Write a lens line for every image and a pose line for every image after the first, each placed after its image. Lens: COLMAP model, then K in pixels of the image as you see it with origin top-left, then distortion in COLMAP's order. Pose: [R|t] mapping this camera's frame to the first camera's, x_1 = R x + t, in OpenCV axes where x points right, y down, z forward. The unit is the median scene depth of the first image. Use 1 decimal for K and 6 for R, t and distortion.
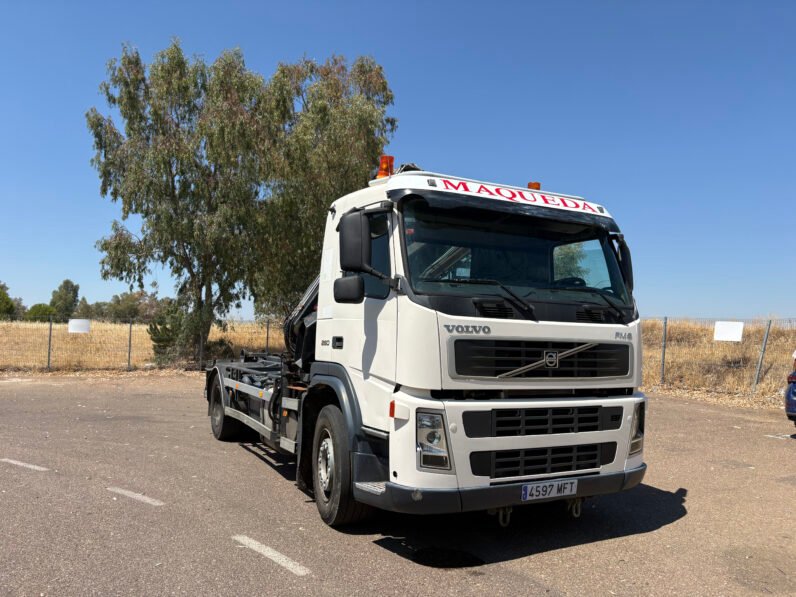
lens RADIAL K [[626.1, 0, 398.0], [0, 626.1, 298.5], [0, 0, 1]] dist [0.055356, -0.068697]
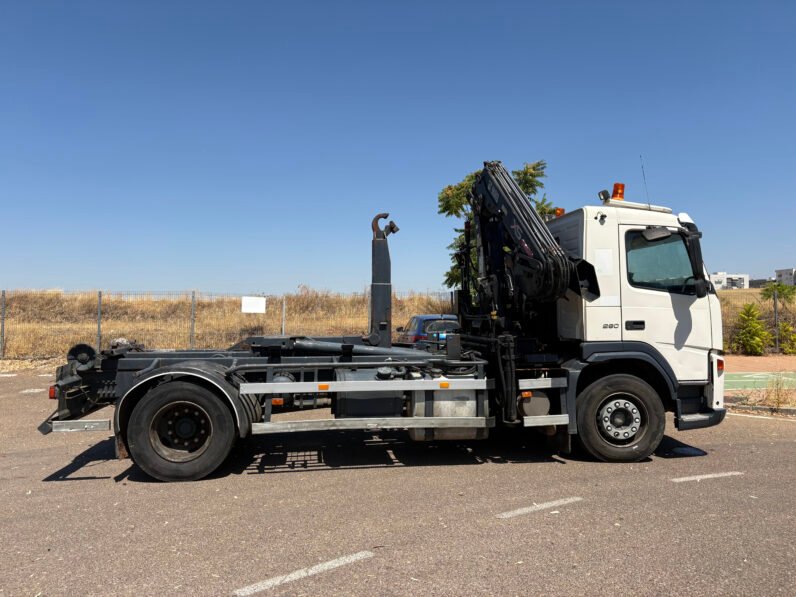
lens RADIAL K [[625.0, 0, 399.2], [0, 625.0, 300.3], [0, 0, 1]] dist [0.058664, -0.073599]
pose [[0.309042, -0.001345, 0.951047, -1.532136], [-0.052917, 0.998426, 0.018608, 0.019874], [-0.949575, -0.056077, 0.308485, 1.082979]]
